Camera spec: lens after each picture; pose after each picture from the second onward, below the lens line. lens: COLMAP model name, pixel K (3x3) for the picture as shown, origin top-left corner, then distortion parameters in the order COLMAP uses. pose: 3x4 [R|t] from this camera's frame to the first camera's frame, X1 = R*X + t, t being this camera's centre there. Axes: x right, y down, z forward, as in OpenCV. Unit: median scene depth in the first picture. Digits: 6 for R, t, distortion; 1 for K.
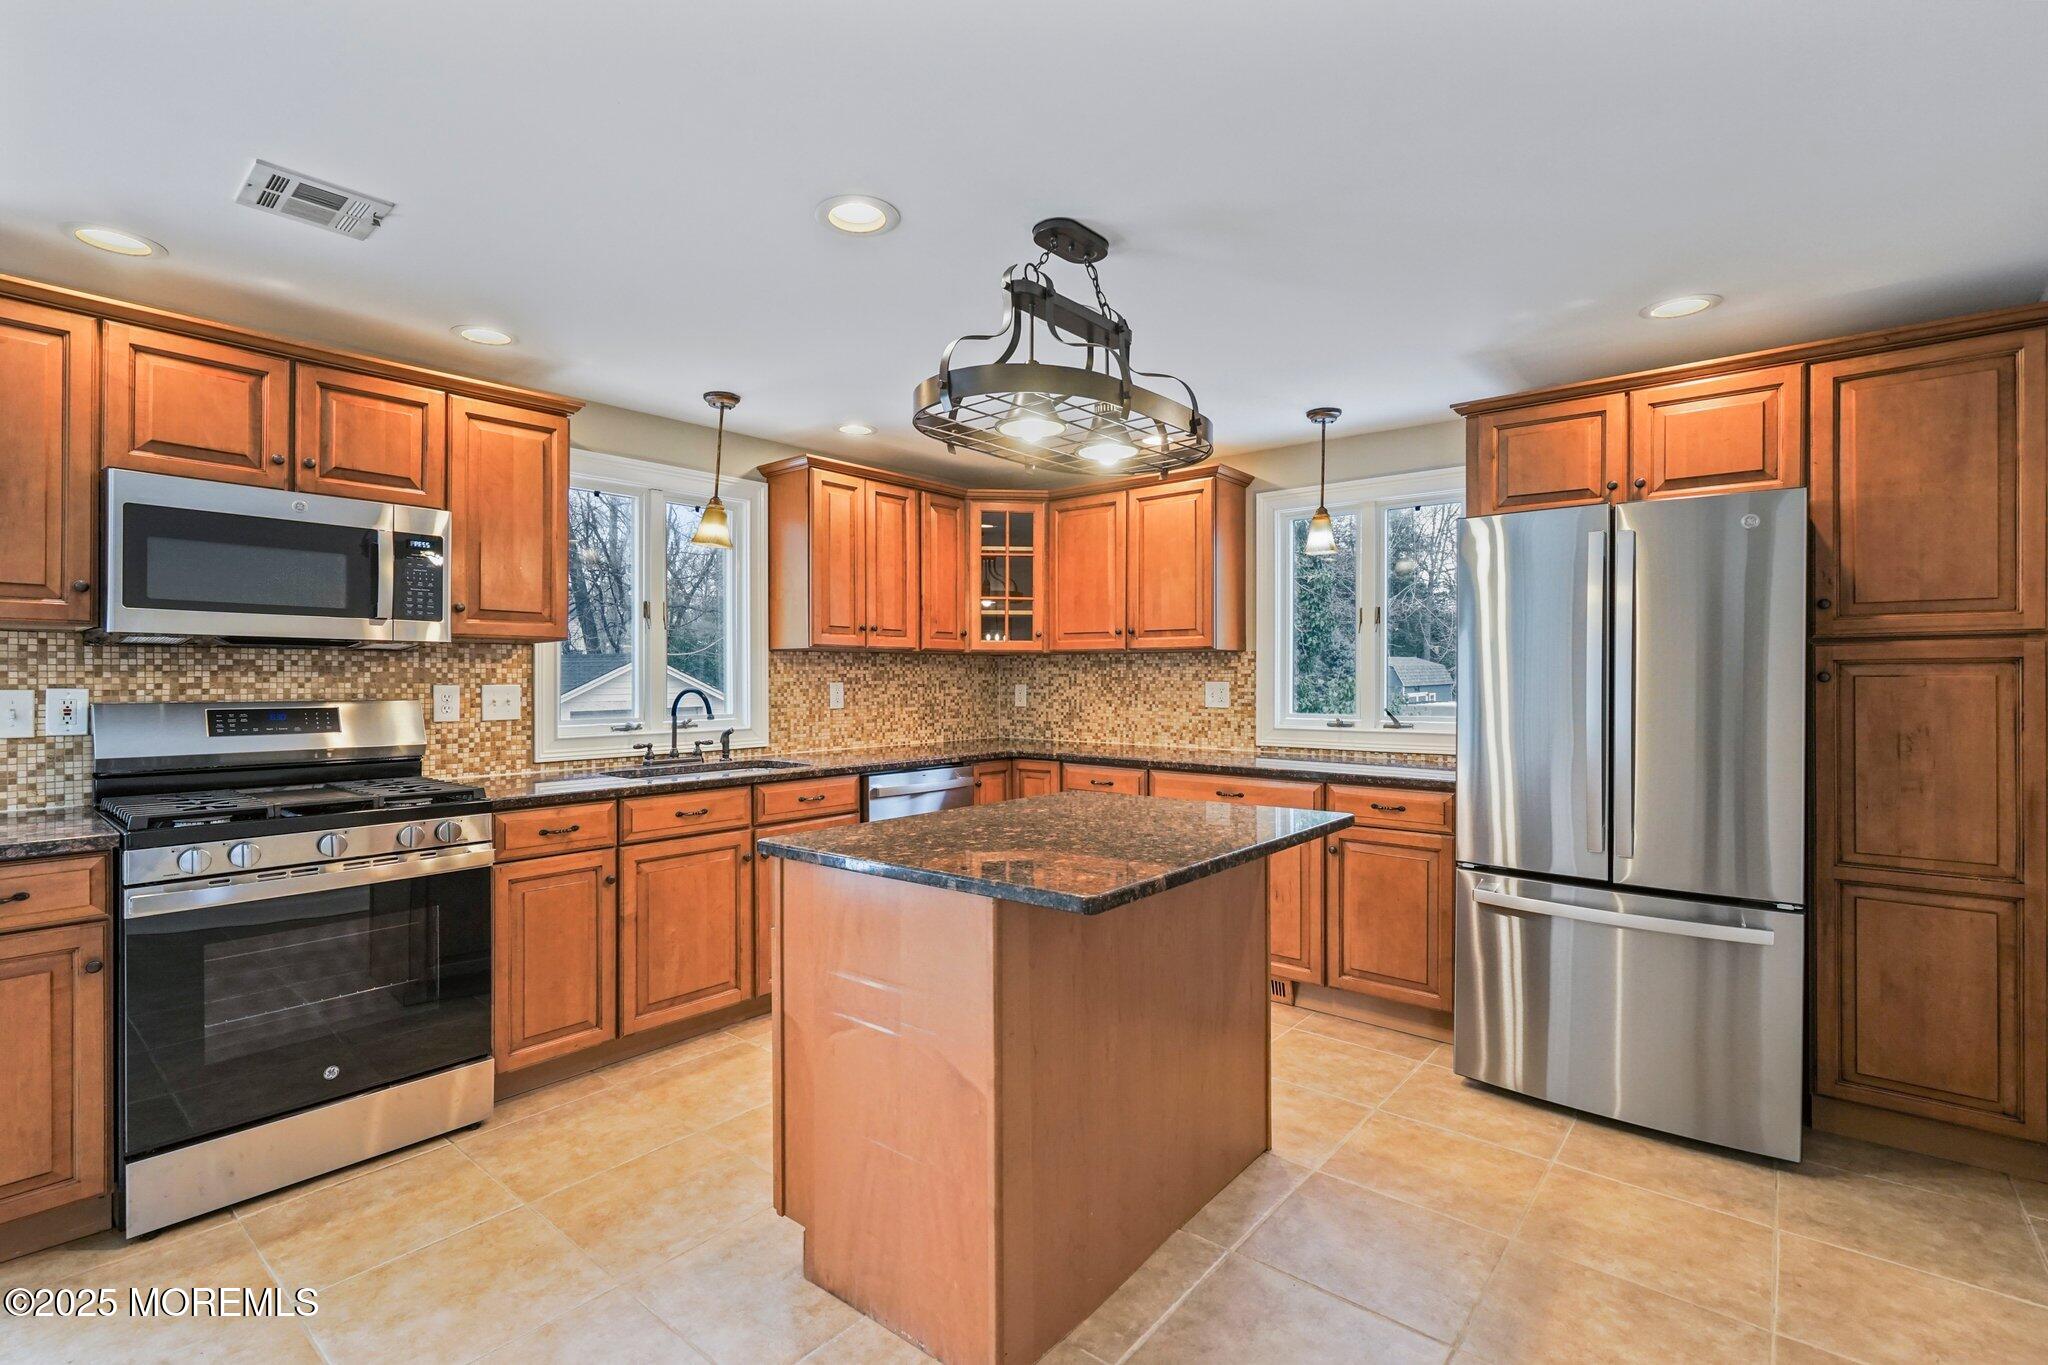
lens RADIAL K [[933.8, 0, 1014.0], [0, 933.8, 679.3], [0, 0, 1]] dist [-0.001121, 0.000223]
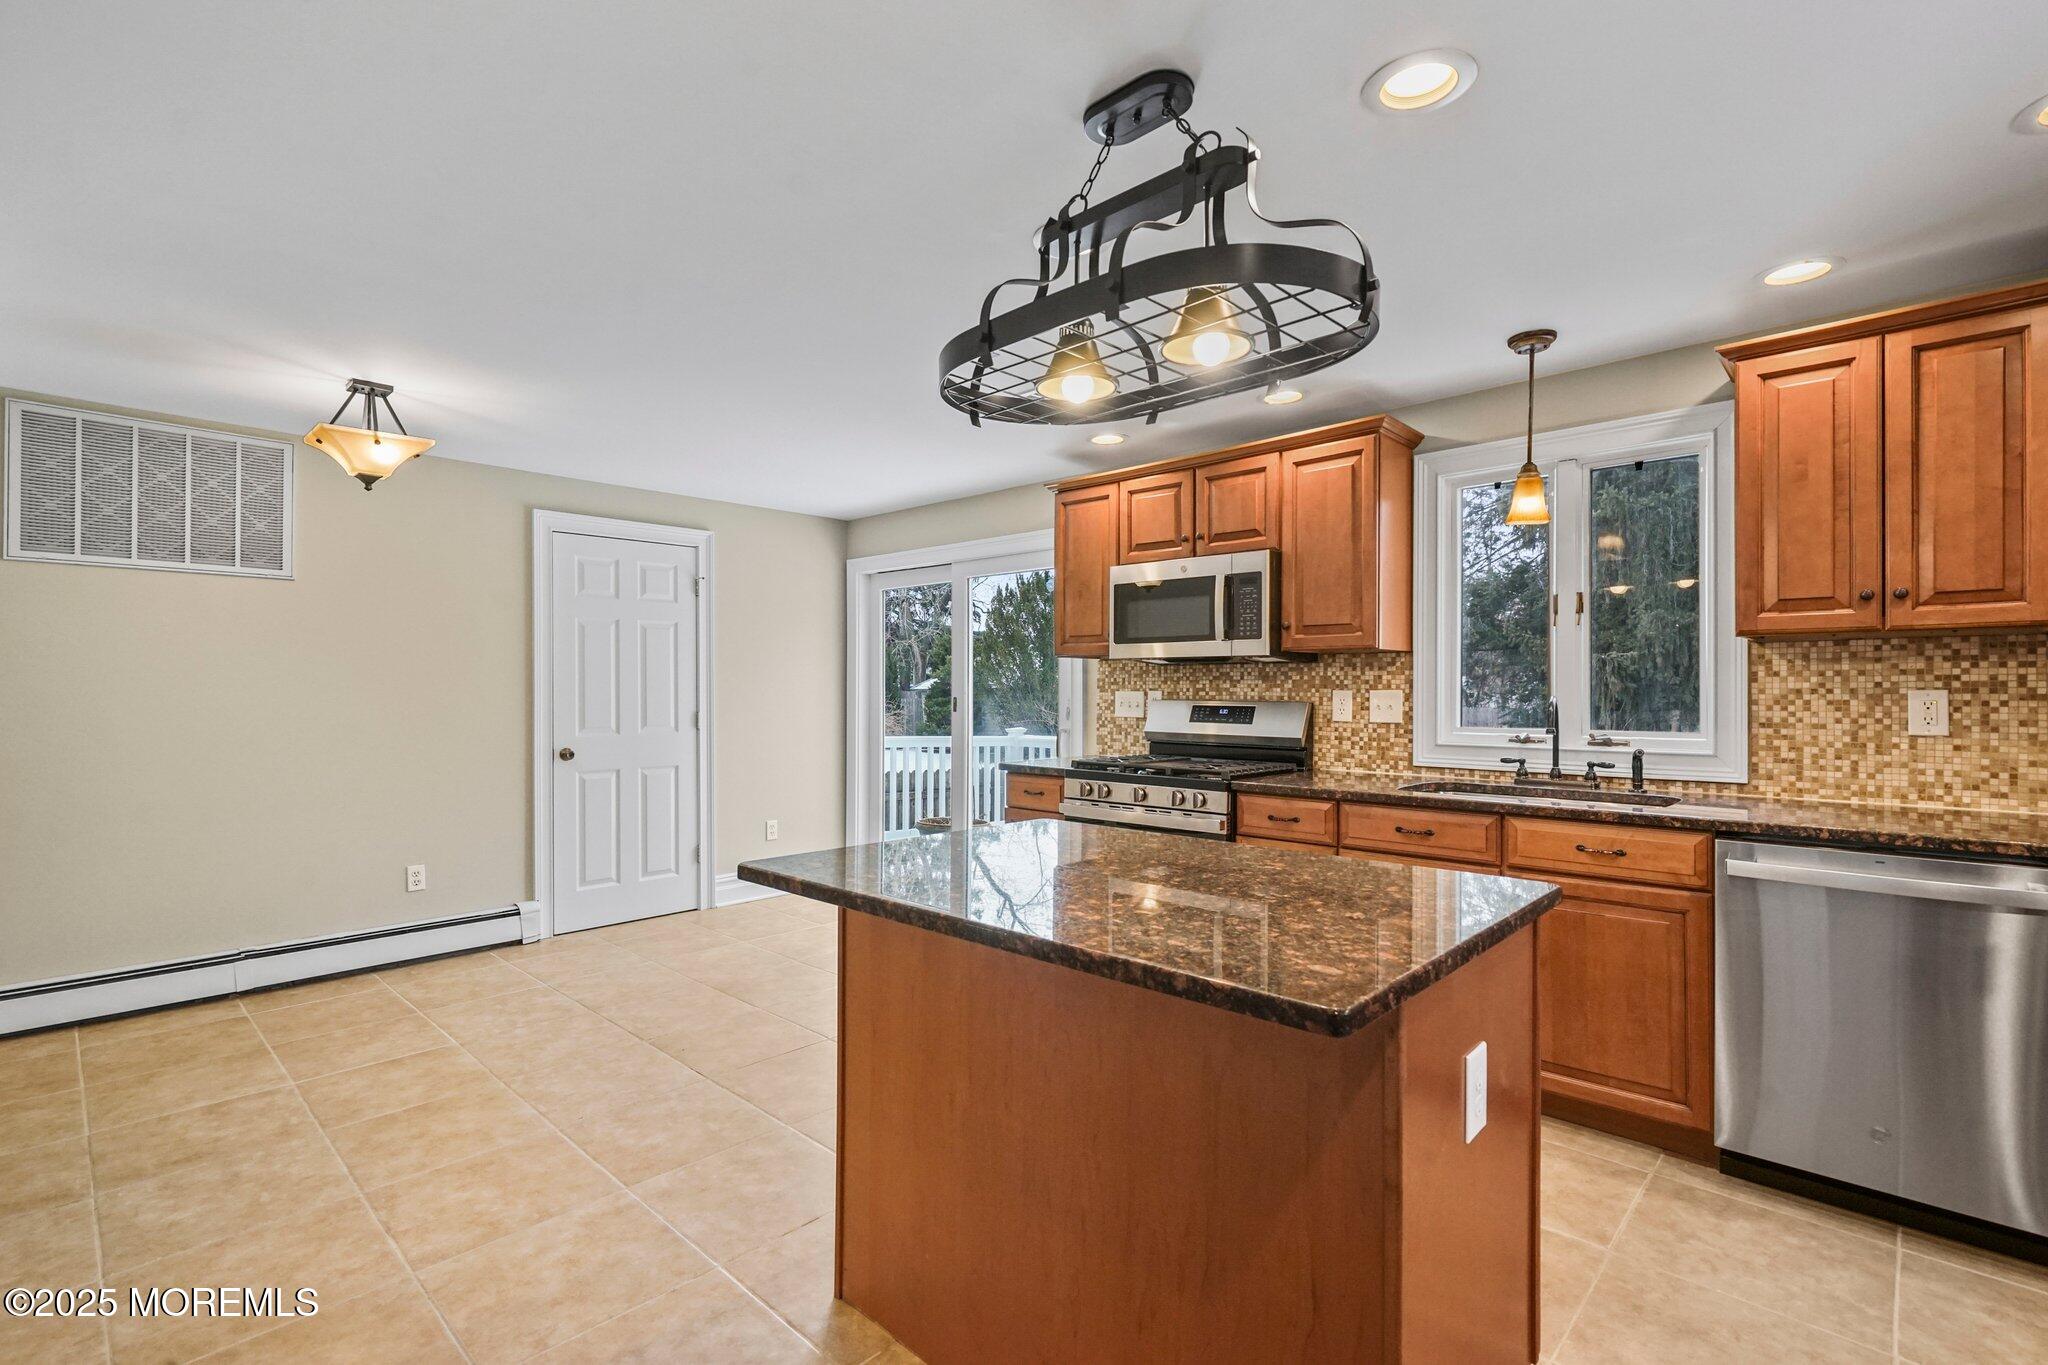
lens RADIAL K [[937.2, 0, 1023.5], [0, 937.2, 689.4], [0, 0, 1]] dist [0.000779, 0.000144]
pose [[-0.061679, 0.001513, -0.998095, 0.704509], [-0.001050, 0.999998, 0.001581, 0.004536], [0.998095, 0.001146, -0.061678, 0.804323]]
